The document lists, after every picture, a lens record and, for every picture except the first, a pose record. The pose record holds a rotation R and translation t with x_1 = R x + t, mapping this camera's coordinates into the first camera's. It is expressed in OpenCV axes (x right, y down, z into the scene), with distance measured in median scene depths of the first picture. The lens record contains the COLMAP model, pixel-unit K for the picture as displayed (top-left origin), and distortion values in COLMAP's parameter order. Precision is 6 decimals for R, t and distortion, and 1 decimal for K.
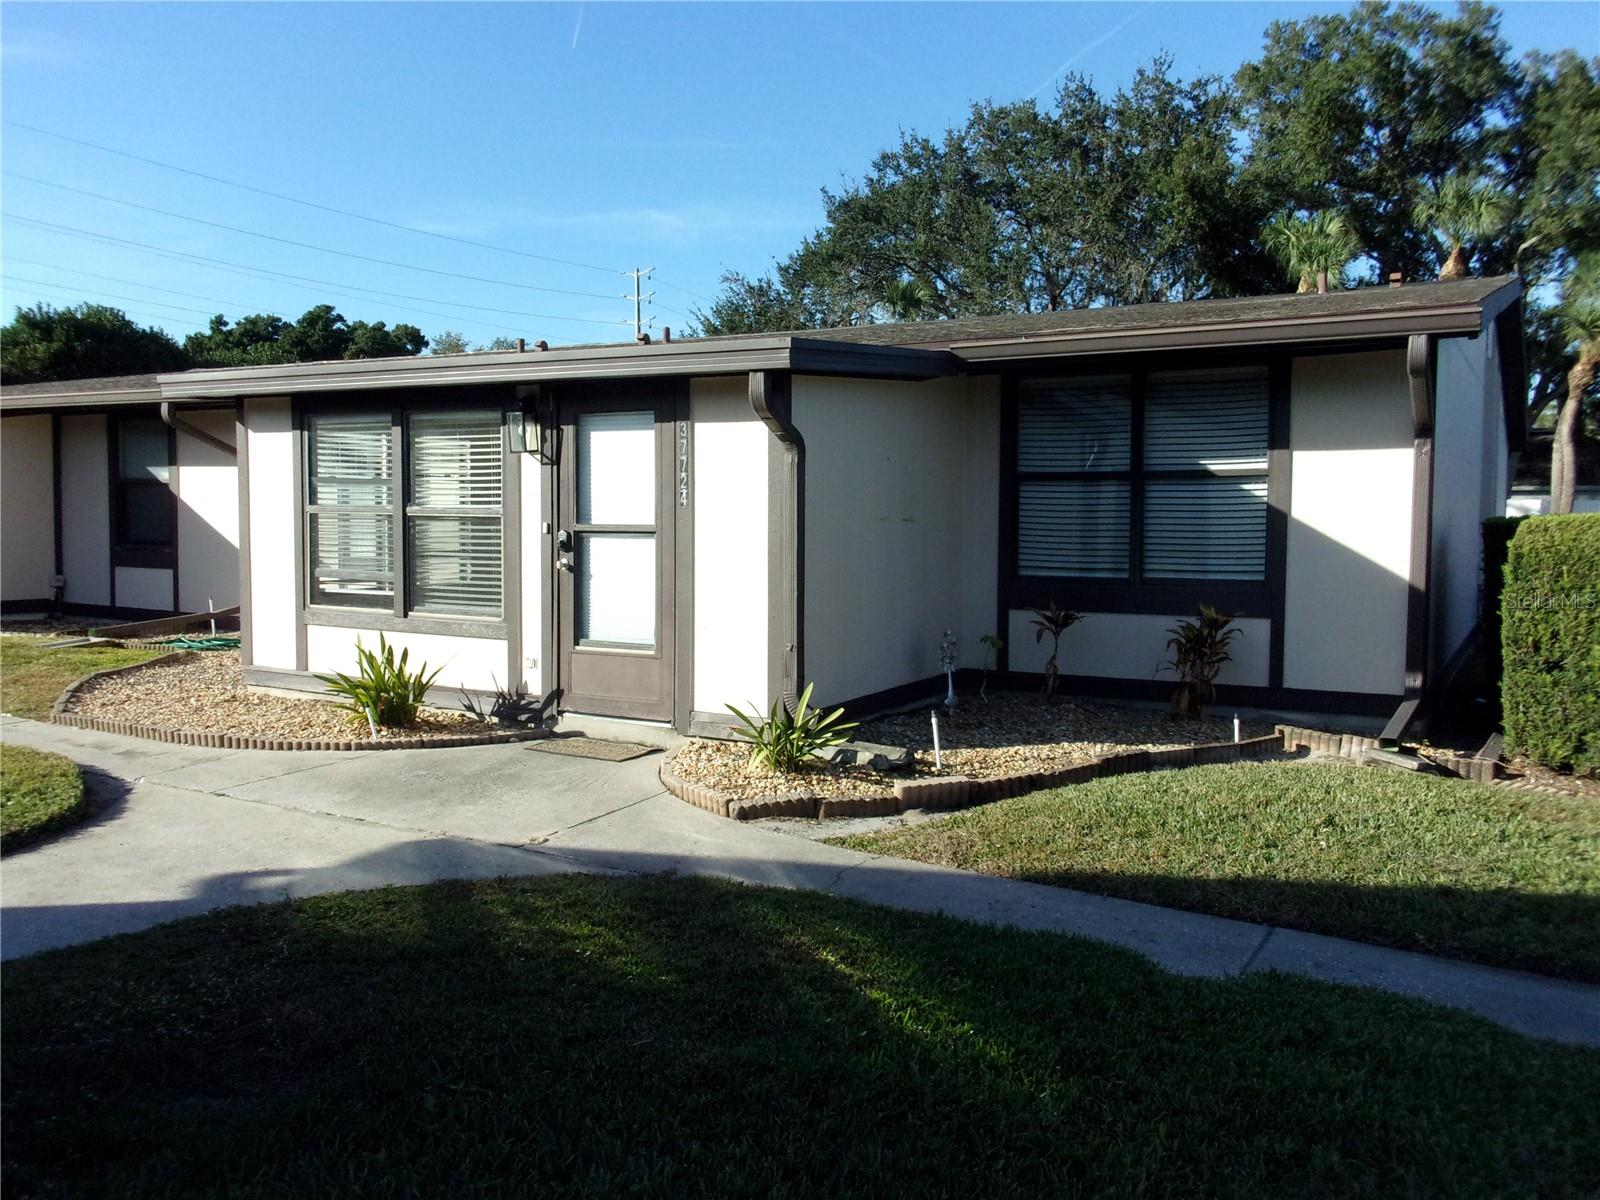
lens RADIAL K [[1351.4, 0, 772.0], [0, 1351.4, 611.3], [0, 0, 1]] dist [0.053028, -0.063499]
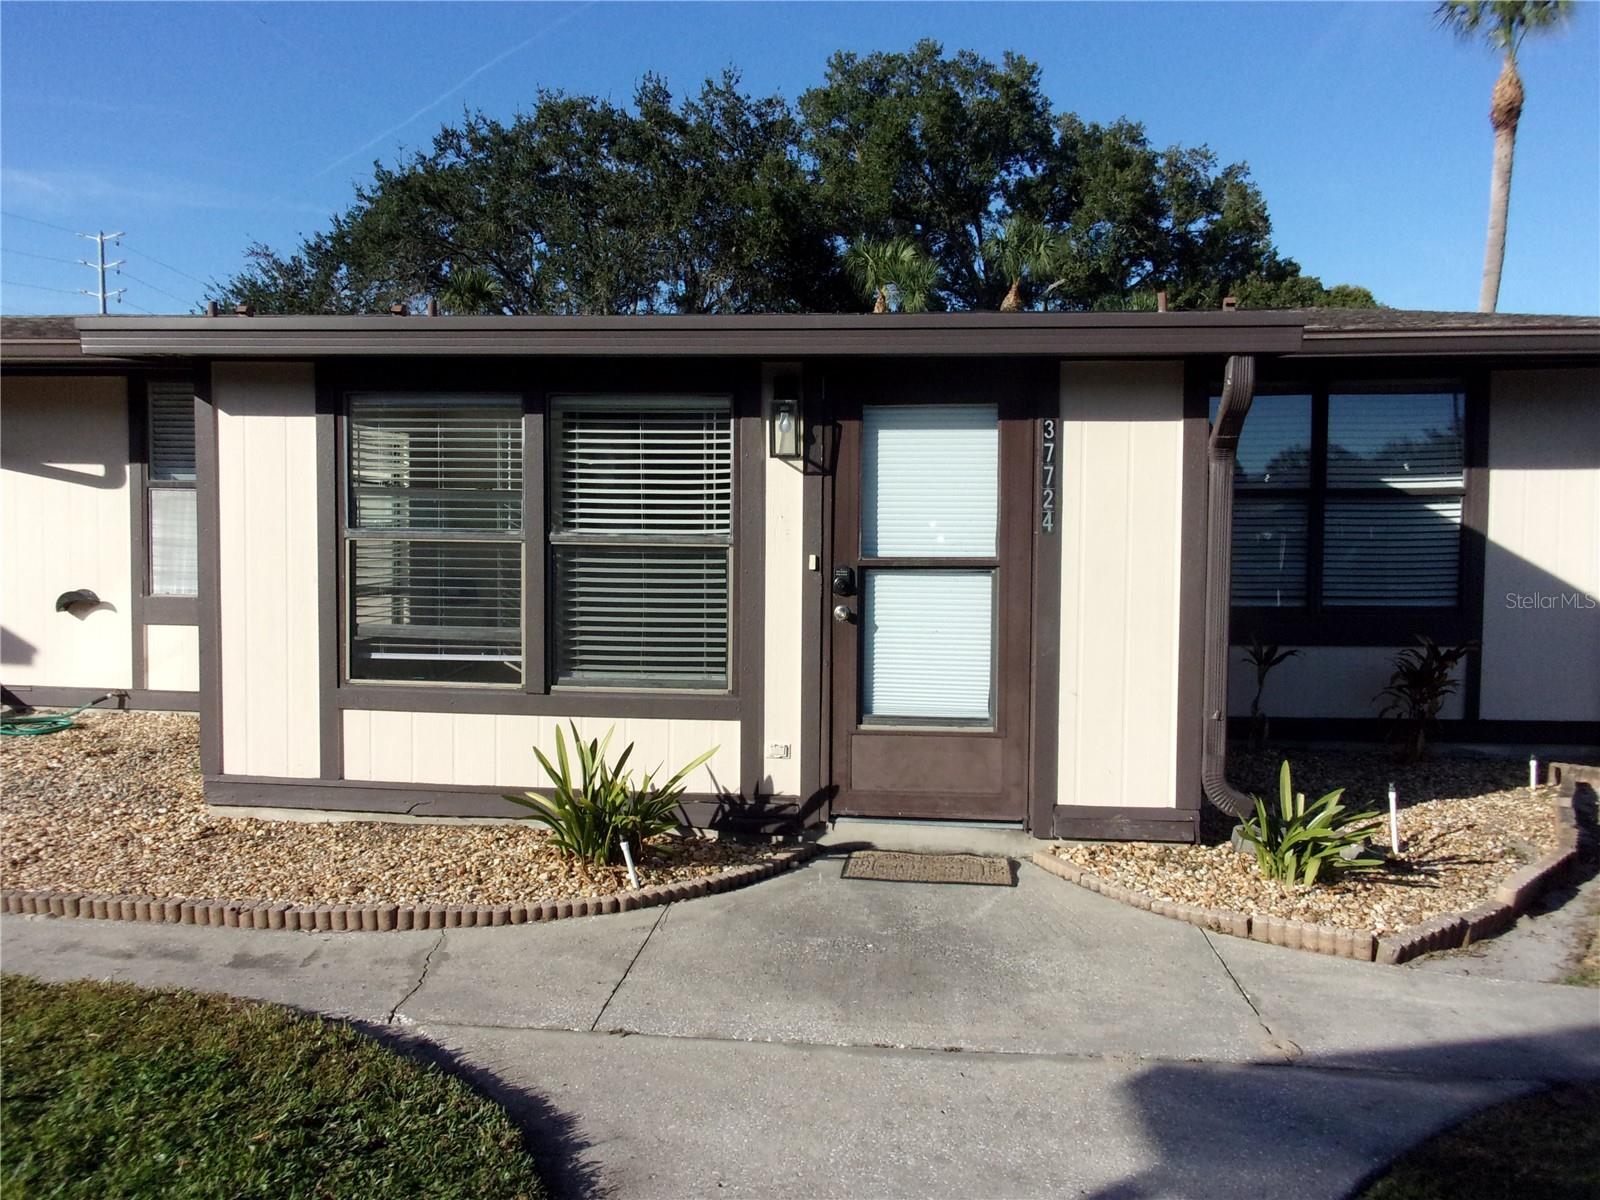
lens RADIAL K [[1351.4, 0, 799.3], [0, 1351.4, 603.2], [0, 0, 1]] dist [0.053028, -0.063499]
pose [[0.906067, -0.026358, 0.422312, -0.448721], [0.031037, 0.999509, -0.004205, -0.034913], [-0.421994, 0.016917, 0.906441, 0.333780]]
